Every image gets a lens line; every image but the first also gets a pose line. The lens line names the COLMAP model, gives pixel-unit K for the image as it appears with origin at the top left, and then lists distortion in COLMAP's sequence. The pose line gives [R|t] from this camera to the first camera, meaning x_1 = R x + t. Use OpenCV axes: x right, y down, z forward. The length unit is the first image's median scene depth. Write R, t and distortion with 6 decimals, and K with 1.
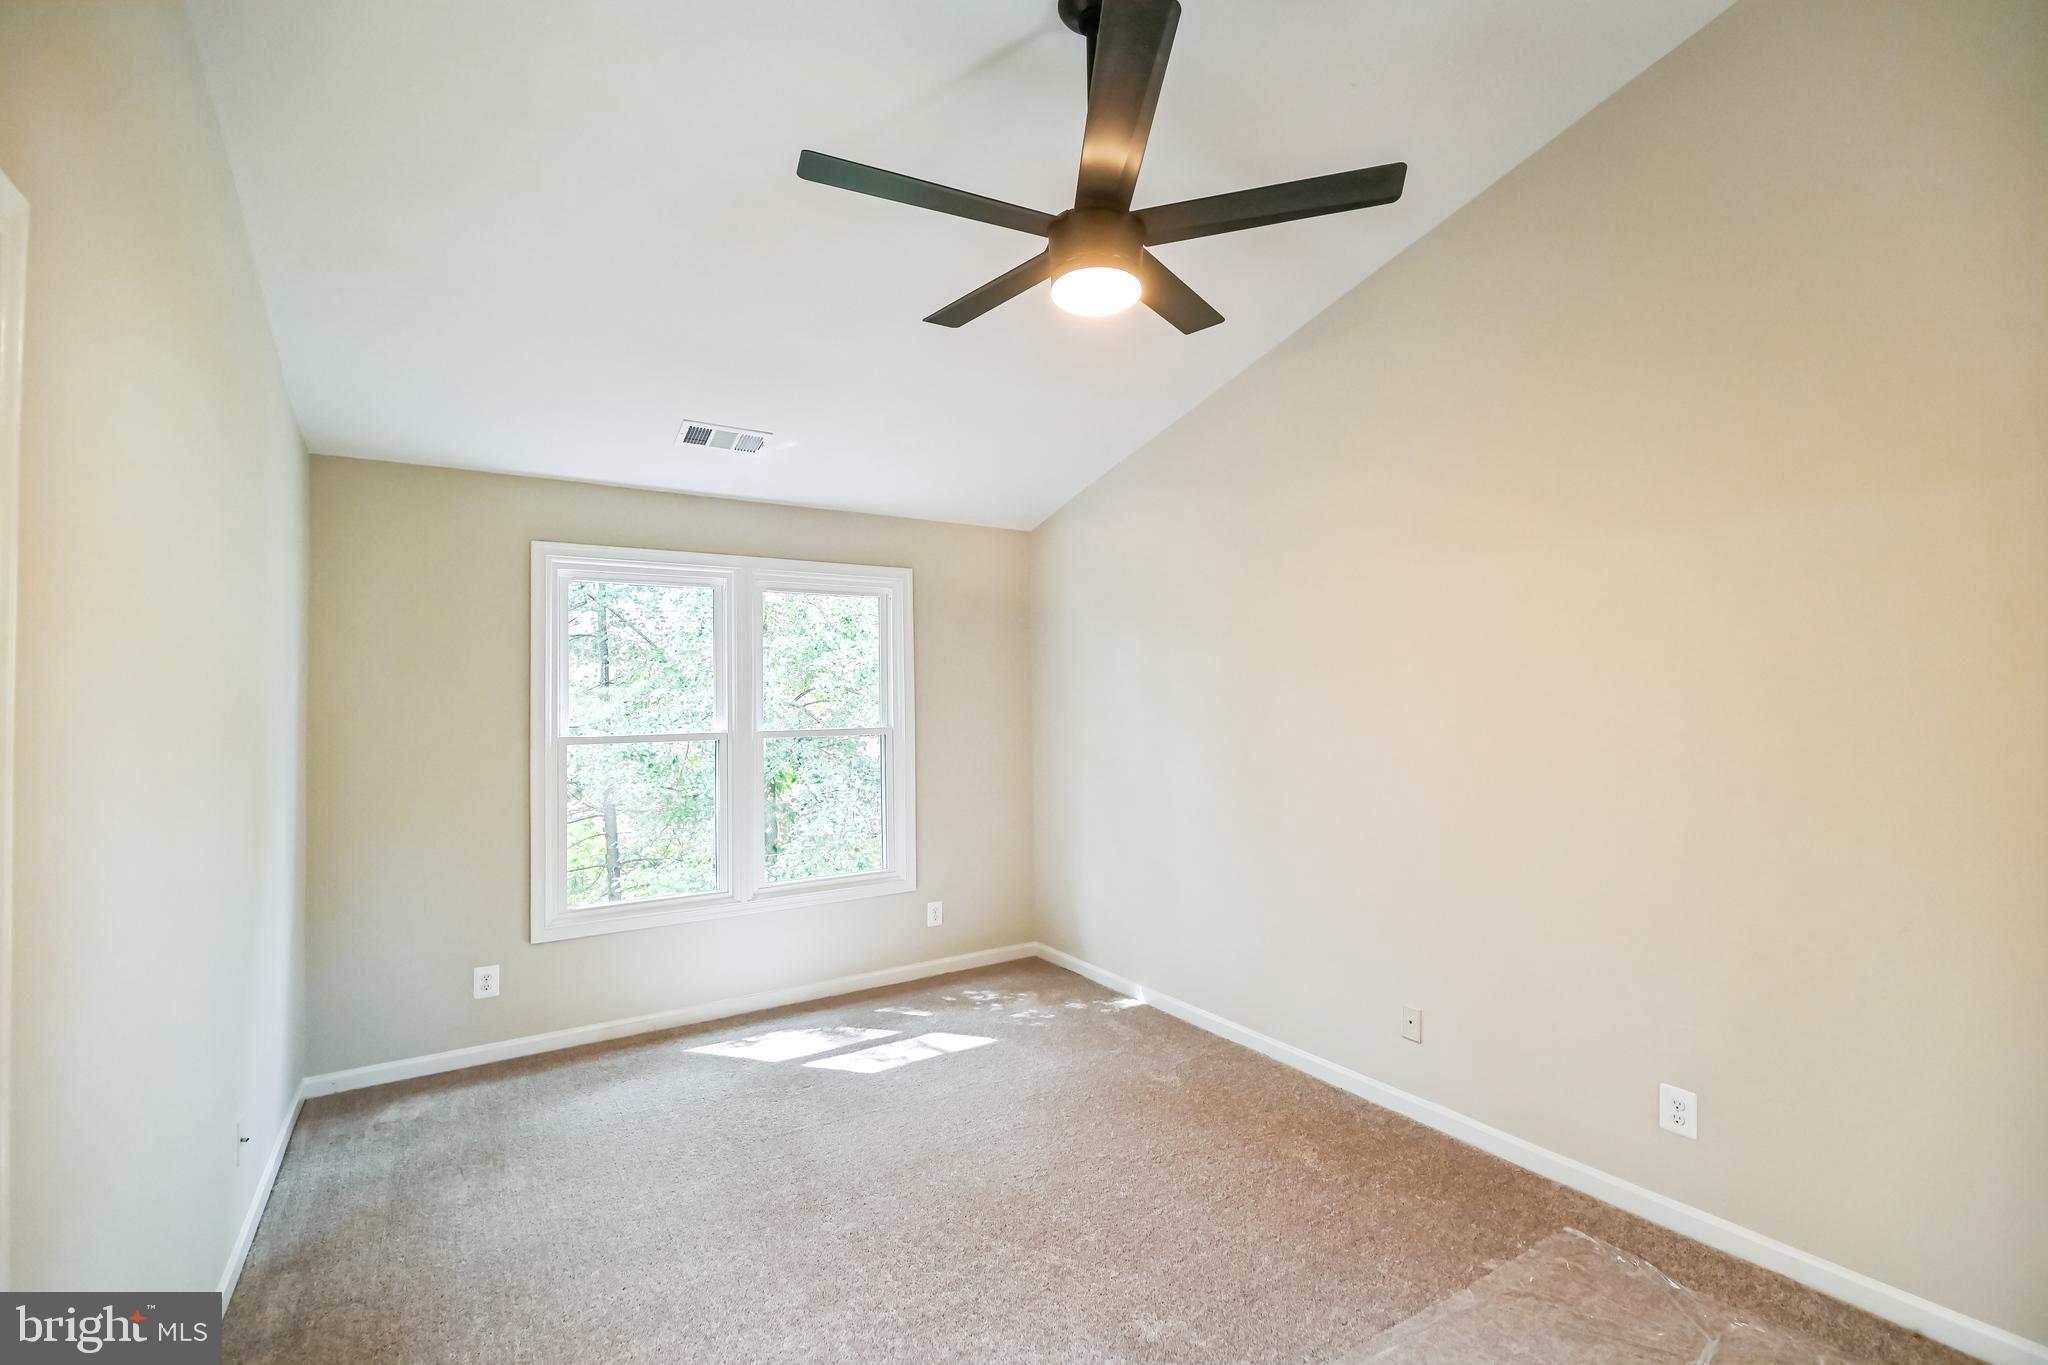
lens RADIAL K [[901.0, 0, 1037.3], [0, 901.0, 681.6], [0, 0, 1]] dist [-0.001833, -0.007938]
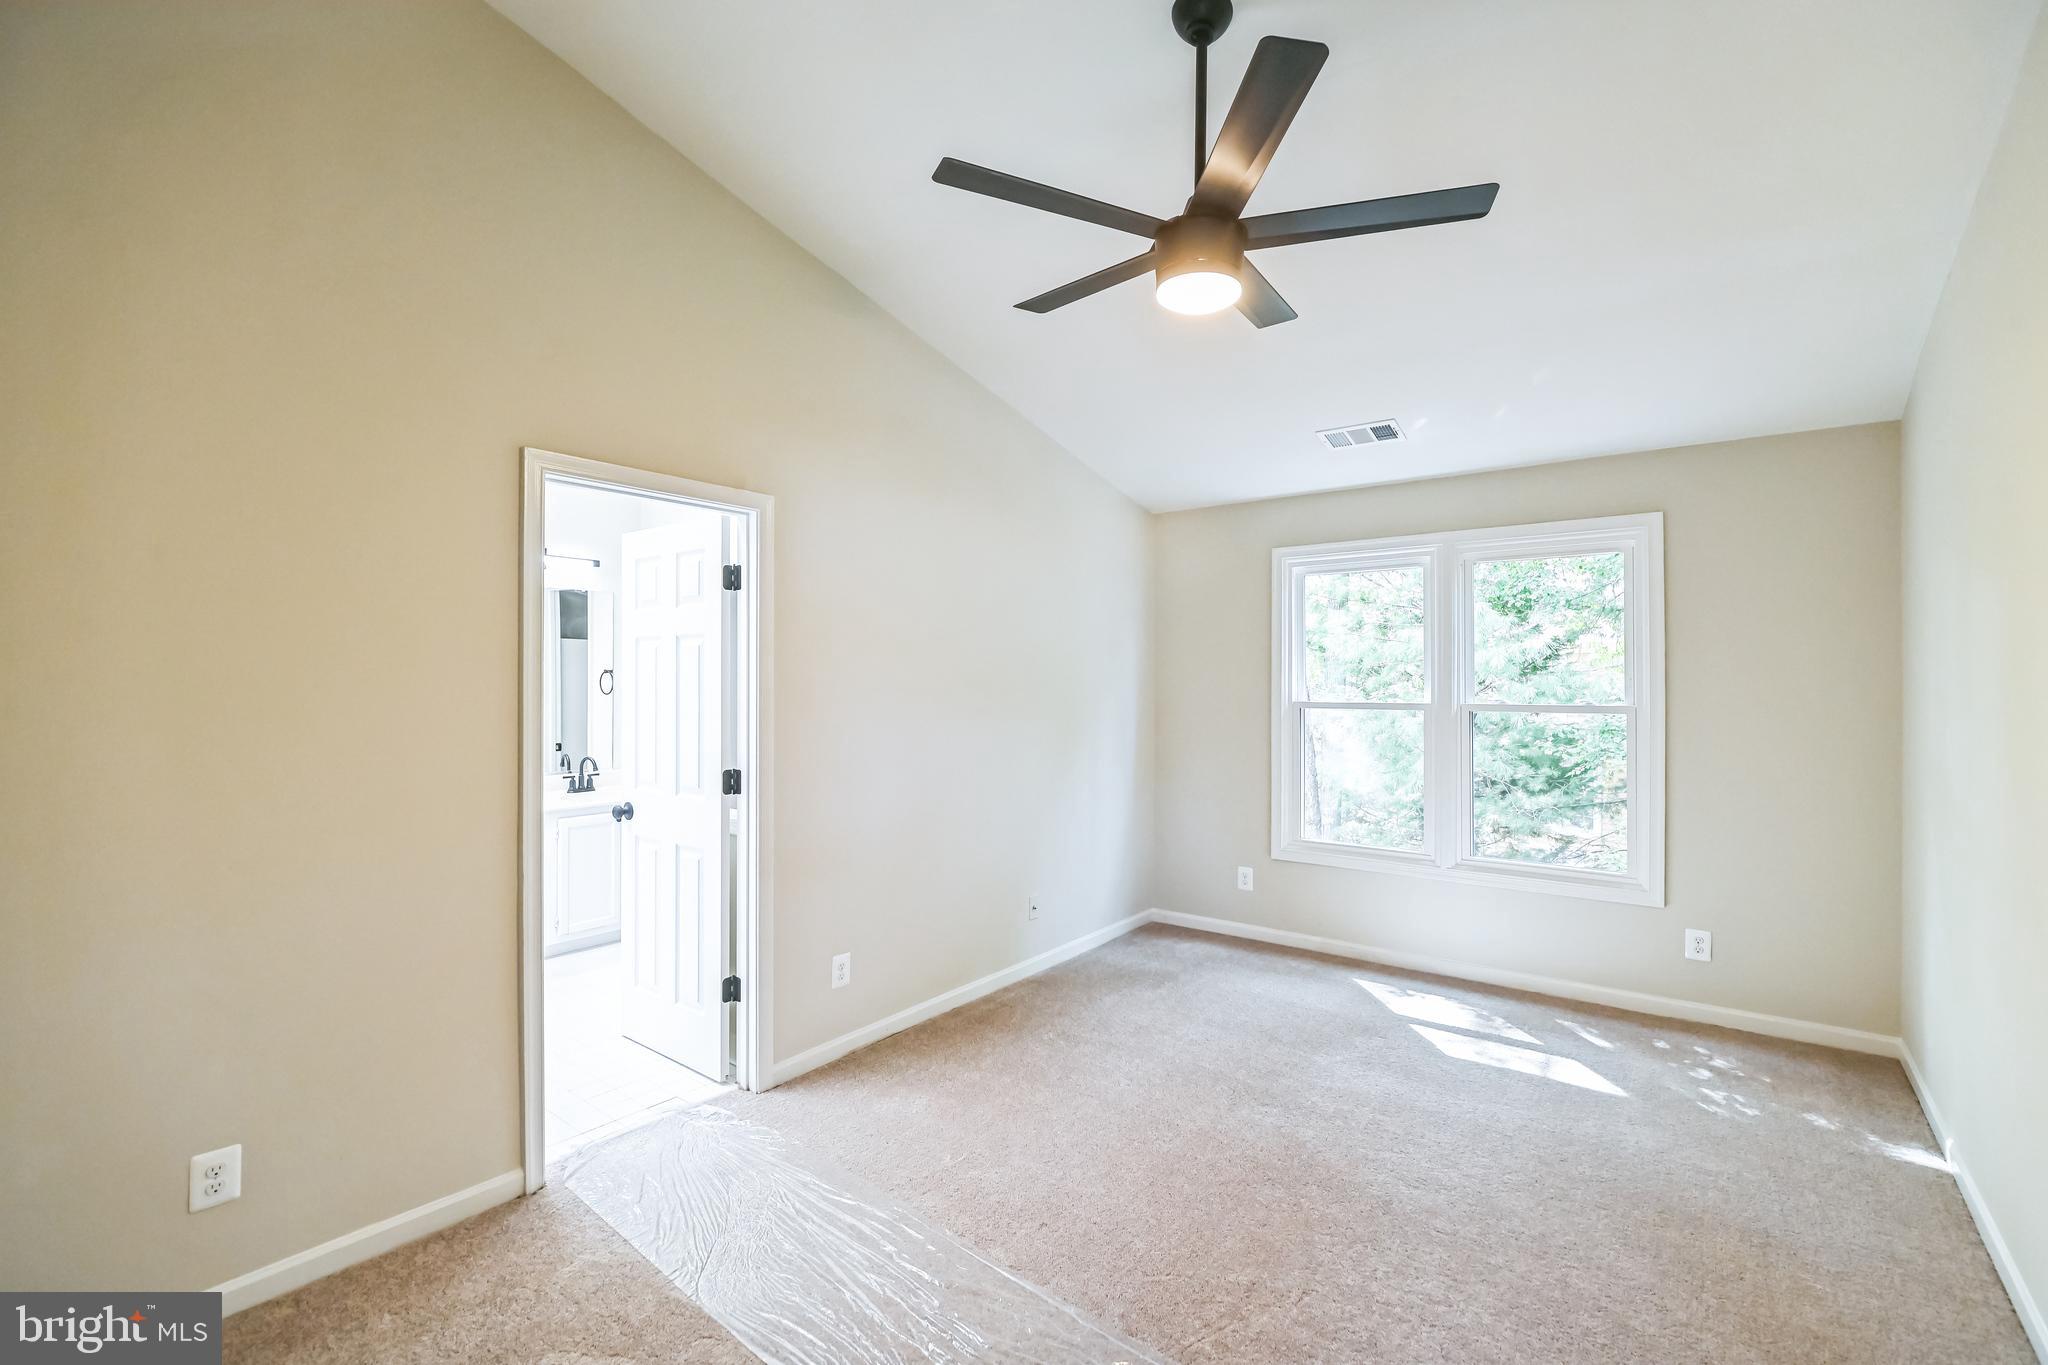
lens RADIAL K [[901.0, 0, 1037.3], [0, 901.0, 681.6], [0, 0, 1]] dist [-0.001833, -0.007938]
pose [[0.327523, 0.014223, -0.944736, 0.523253], [0.015569, 0.999670, 0.020448, 0.002442], [0.944715, -0.021406, 0.327194, 0.239933]]
